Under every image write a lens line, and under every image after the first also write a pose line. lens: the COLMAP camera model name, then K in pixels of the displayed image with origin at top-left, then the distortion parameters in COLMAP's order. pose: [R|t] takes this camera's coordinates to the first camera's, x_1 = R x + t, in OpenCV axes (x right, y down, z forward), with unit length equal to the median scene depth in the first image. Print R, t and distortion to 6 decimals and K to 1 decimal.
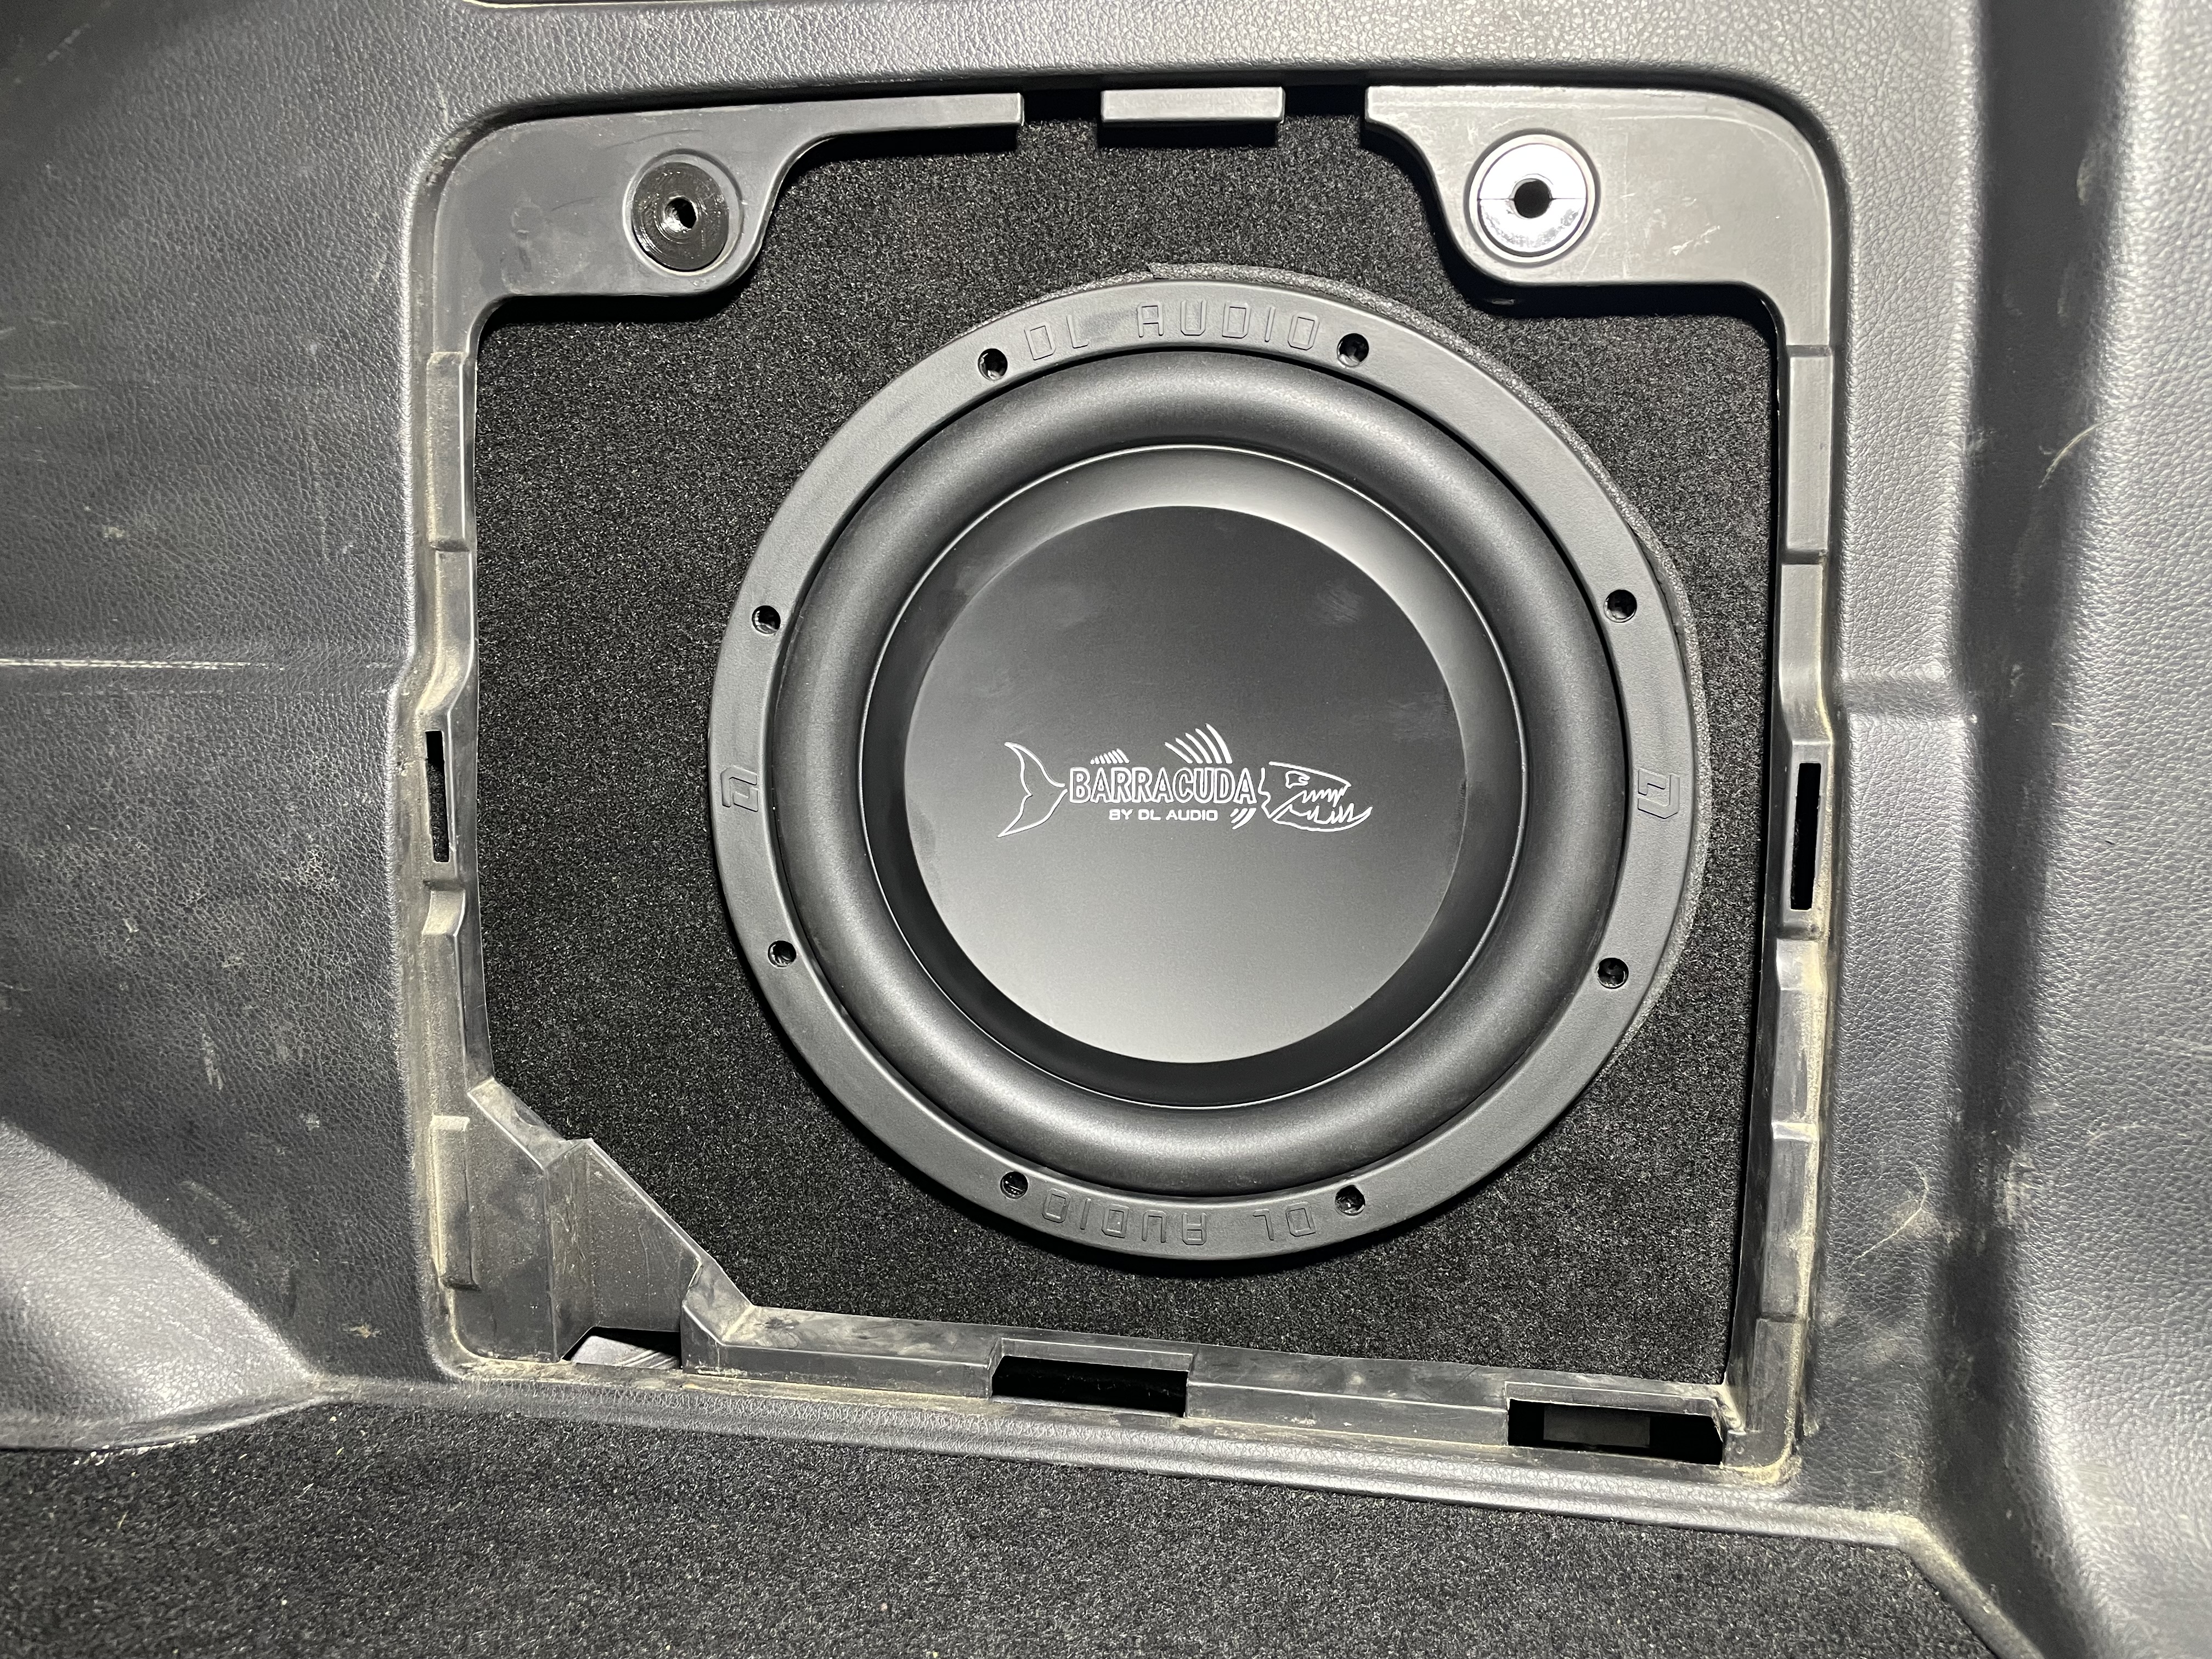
lens RADIAL K [[1696.5, 0, 1117.6], [0, 1696.5, 840.1], [0, 0, 1]] dist [0.011164, -0.009500]
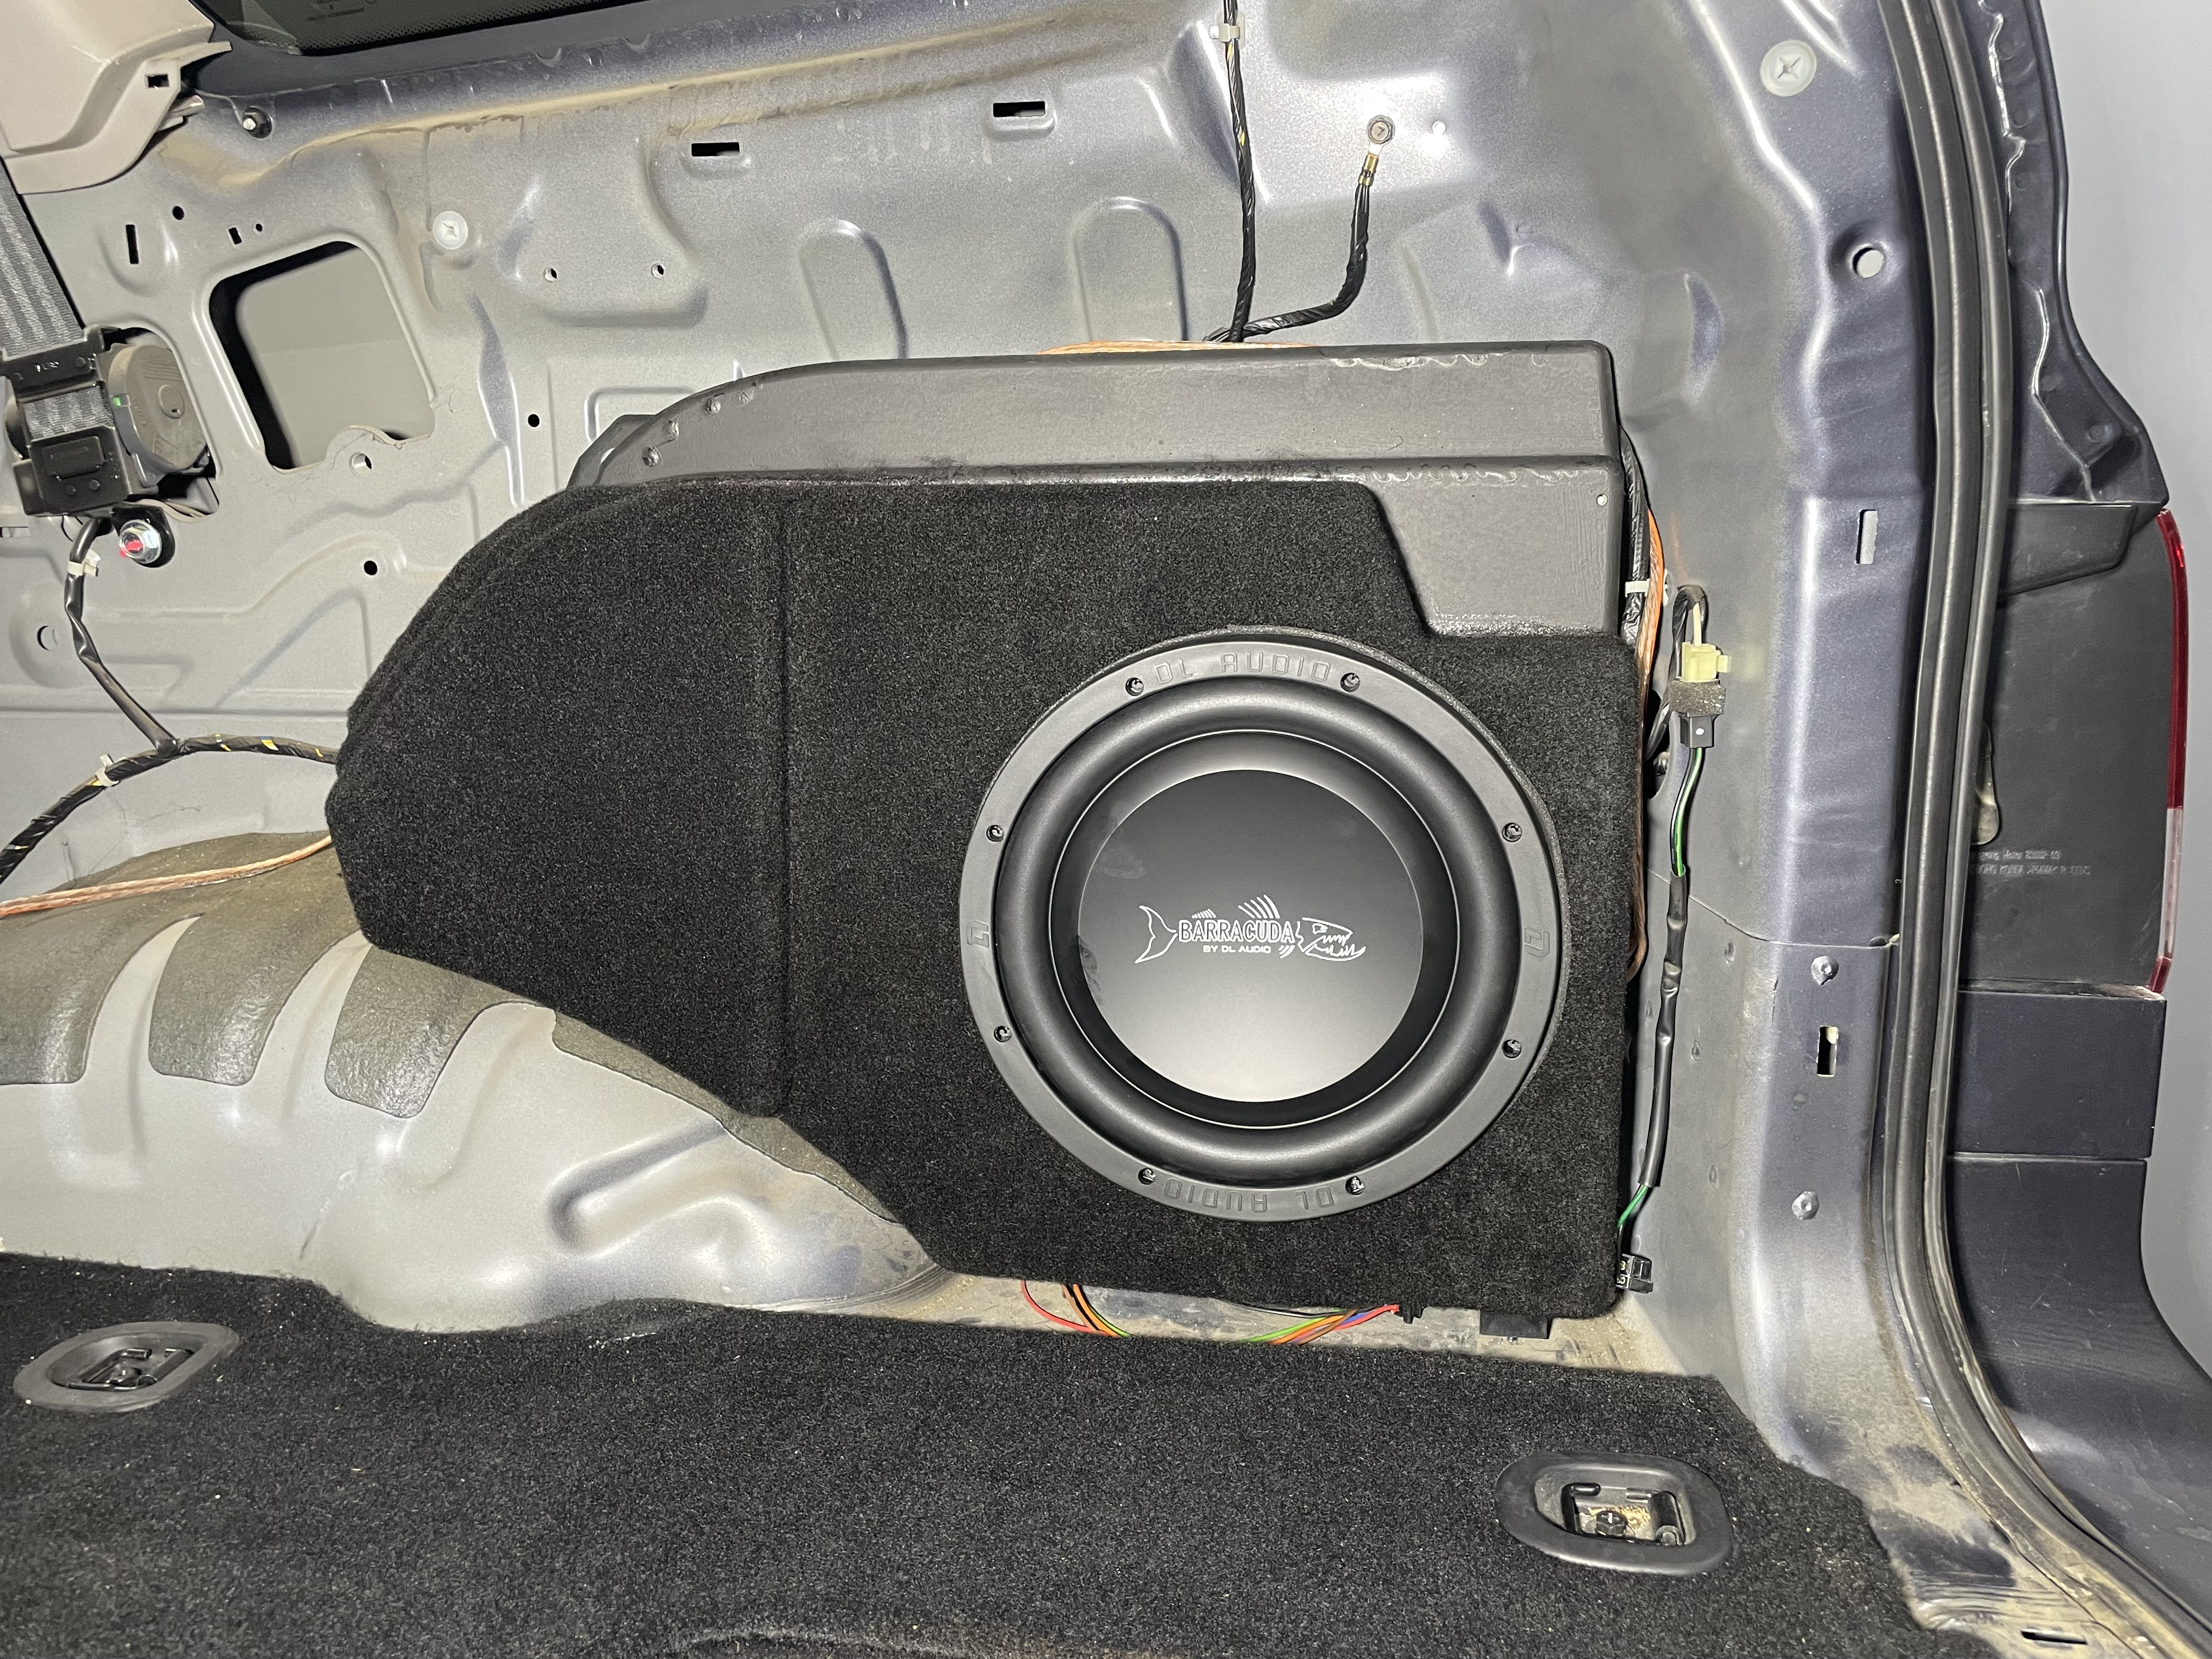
lens RADIAL K [[1696.5, 0, 1114.9], [0, 1696.5, 835.0], [0, 0, 1]] dist [0.011164, -0.009500]
pose [[0.999532, -0.010461, -0.028738, -0.042637], [0.011078, 0.999710, 0.021378, -0.162253], [0.028506, -0.021686, 0.999358, -0.629448]]
